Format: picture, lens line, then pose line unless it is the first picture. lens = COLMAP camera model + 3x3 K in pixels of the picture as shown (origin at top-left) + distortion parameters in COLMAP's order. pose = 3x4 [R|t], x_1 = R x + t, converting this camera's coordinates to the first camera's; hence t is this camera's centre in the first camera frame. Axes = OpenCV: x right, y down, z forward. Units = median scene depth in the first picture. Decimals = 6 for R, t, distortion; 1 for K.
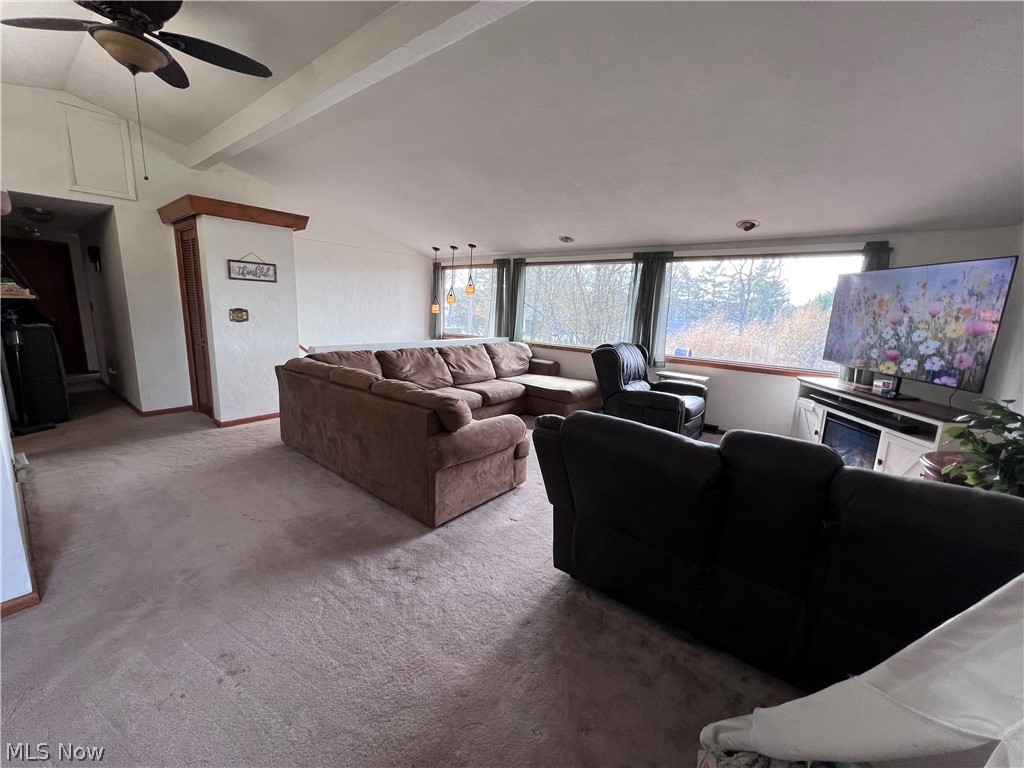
lens RADIAL K [[408.9, 0, 515.4], [0, 408.9, 386.4], [0, 0, 1]] dist [0.000346, 0.000716]
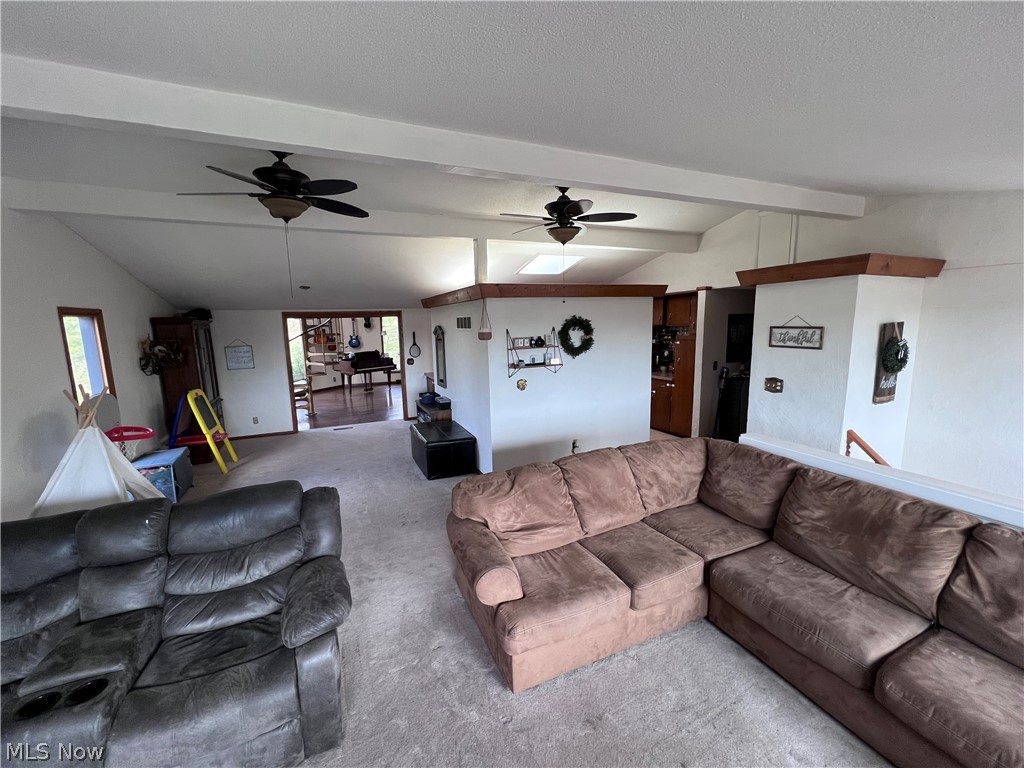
lens RADIAL K [[408.9, 0, 513.0], [0, 408.9, 385.5], [0, 0, 1]] dist [0.000346, 0.000716]
pose [[-0.461426, 0.107542, -0.880637, 0.377894], [-0.171193, 0.963177, 0.207322, -0.252677], [0.870505, 0.246423, -0.426024, 0.850824]]
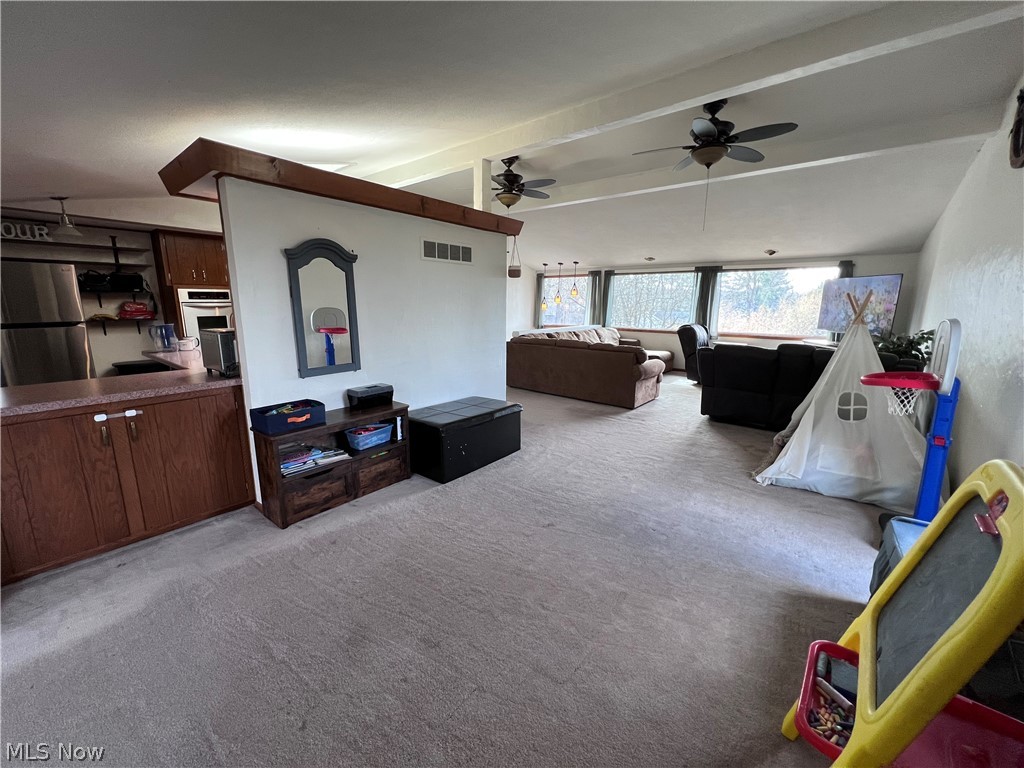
lens RADIAL K [[408.9, 0, 514.9], [0, 408.9, 386.4], [0, 0, 1]] dist [0.000346, 0.000716]
pose [[0.999528, -0.028708, -0.010915, -0.447152], [0.028820, 0.999532, 0.010226, 0.106567], [0.010617, -0.010535, 0.999888, -0.648438]]
